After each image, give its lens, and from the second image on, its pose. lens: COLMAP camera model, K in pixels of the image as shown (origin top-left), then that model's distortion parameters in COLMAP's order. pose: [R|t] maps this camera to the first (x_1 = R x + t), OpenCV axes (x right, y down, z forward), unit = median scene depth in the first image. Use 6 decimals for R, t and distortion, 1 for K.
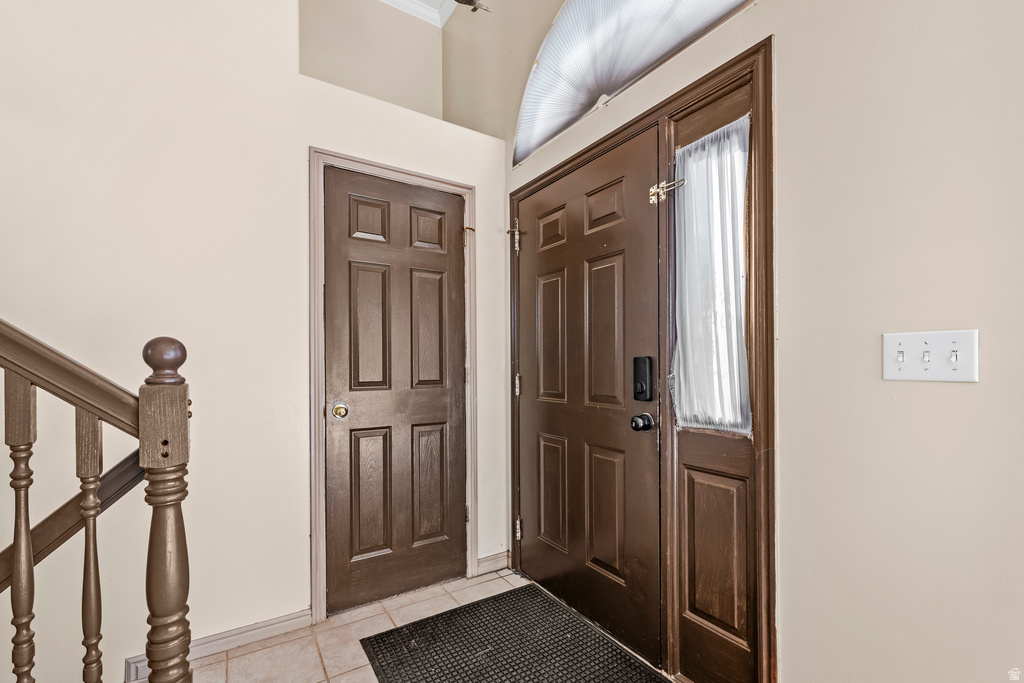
lens RADIAL K [[432.7, 0, 500.5], [0, 432.7, 365.1], [0, 0, 1]] dist [-0.002143, 0.000108]
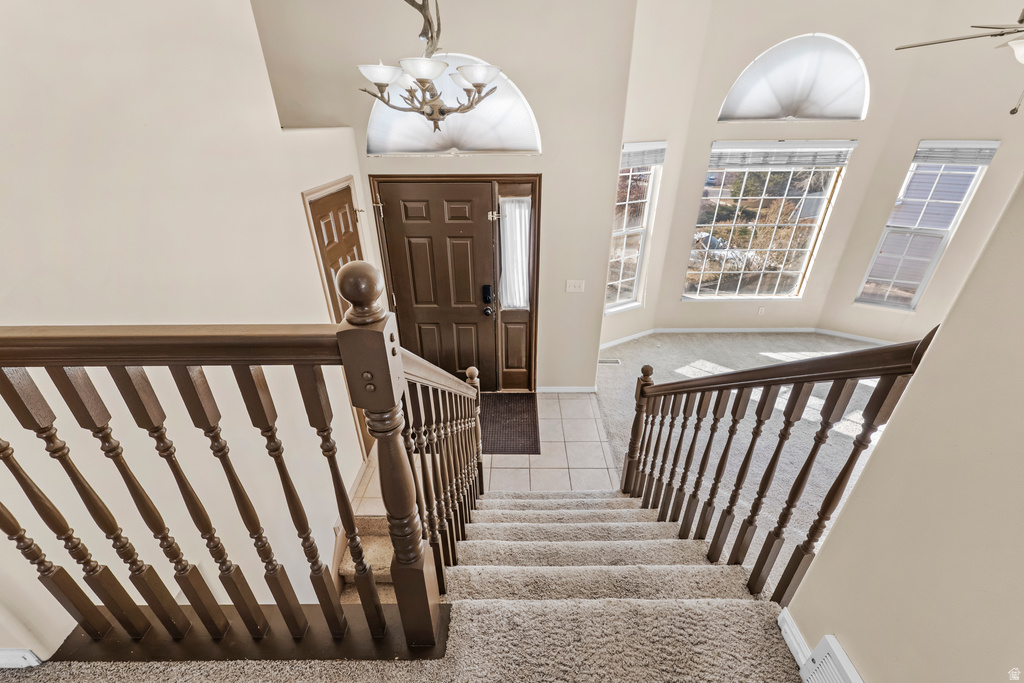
lens RADIAL K [[418.0, 0, 509.3], [0, 418.0, 344.1], [0, 0, 1]] dist [0.001436, 0.000582]
pose [[0.545216, -0.395862, 0.738941, -1.169427], [0.002388, 0.882209, 0.470851, -0.668742], [-0.838293, -0.254951, 0.481940, -0.232904]]
